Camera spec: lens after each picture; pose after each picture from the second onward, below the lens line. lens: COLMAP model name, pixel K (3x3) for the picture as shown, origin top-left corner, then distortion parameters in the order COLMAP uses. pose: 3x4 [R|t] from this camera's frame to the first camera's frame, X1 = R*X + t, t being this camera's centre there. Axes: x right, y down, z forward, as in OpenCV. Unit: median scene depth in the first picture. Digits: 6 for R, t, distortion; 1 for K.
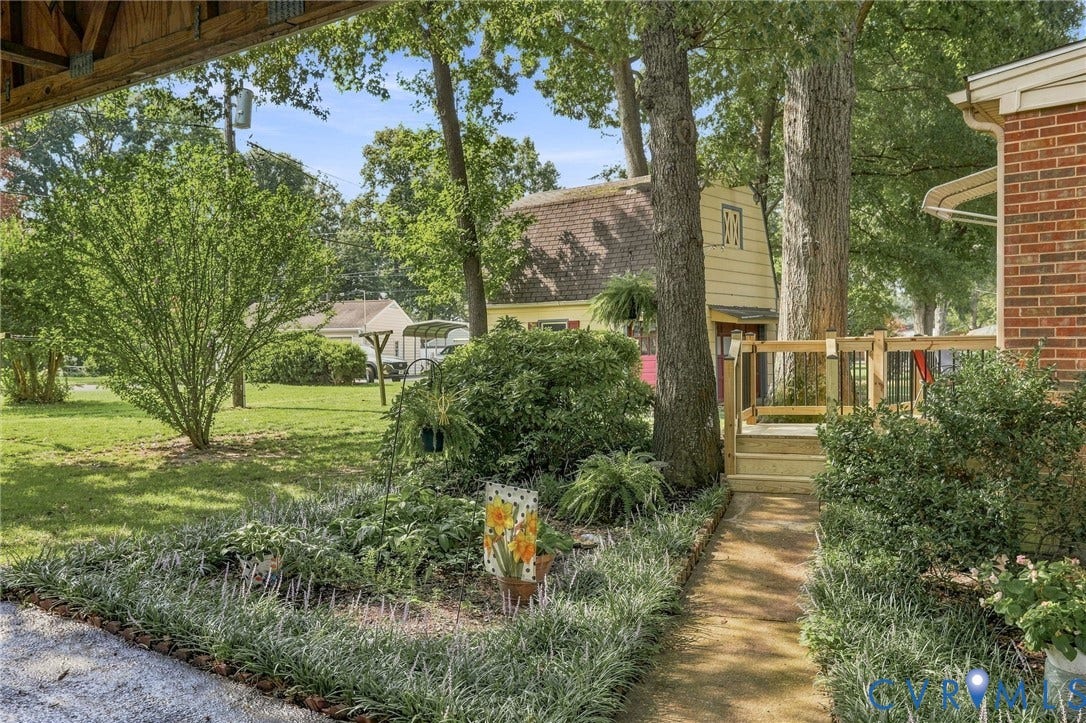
lens RADIAL K [[952.8, 0, 543.0], [0, 952.8, 361.5], [0, 0, 1]] dist [-0.005782, -0.003679]
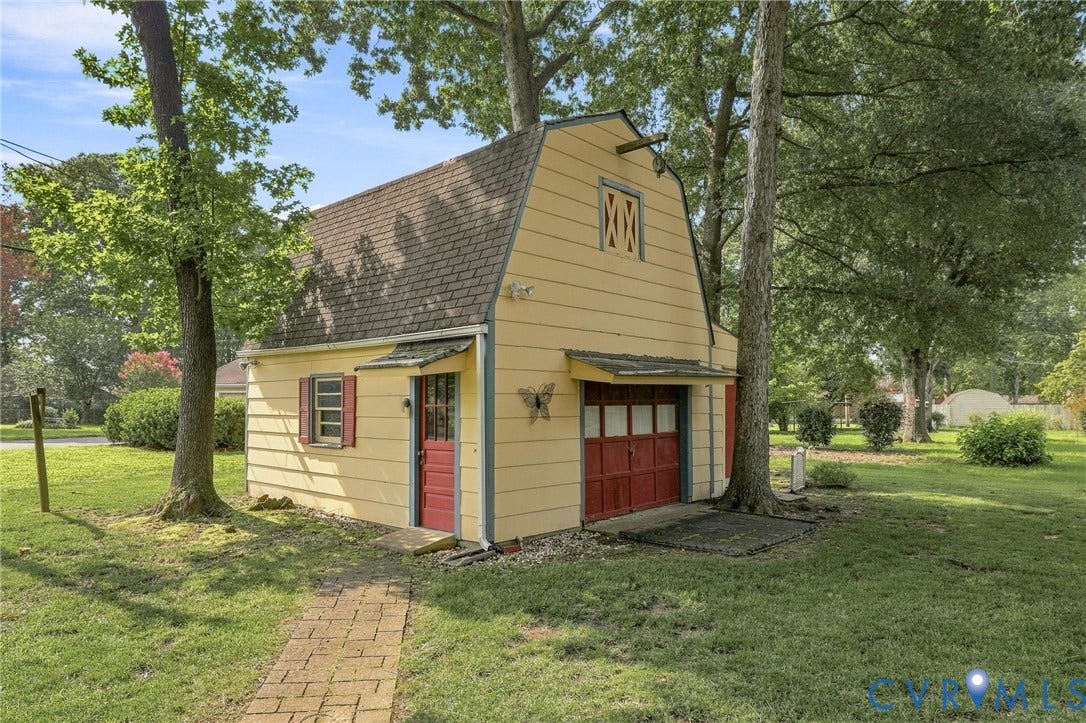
lens RADIAL K [[697.0, 0, 543.2], [0, 697.0, 385.5], [0, 0, 1]] dist [-0.001742, -0.000219]
pose [[0.996717, 0.012274, -0.080030, 0.183987], [-0.015011, 0.999319, -0.033693, -0.023310], [0.079562, 0.034784, 0.996223, 0.562873]]
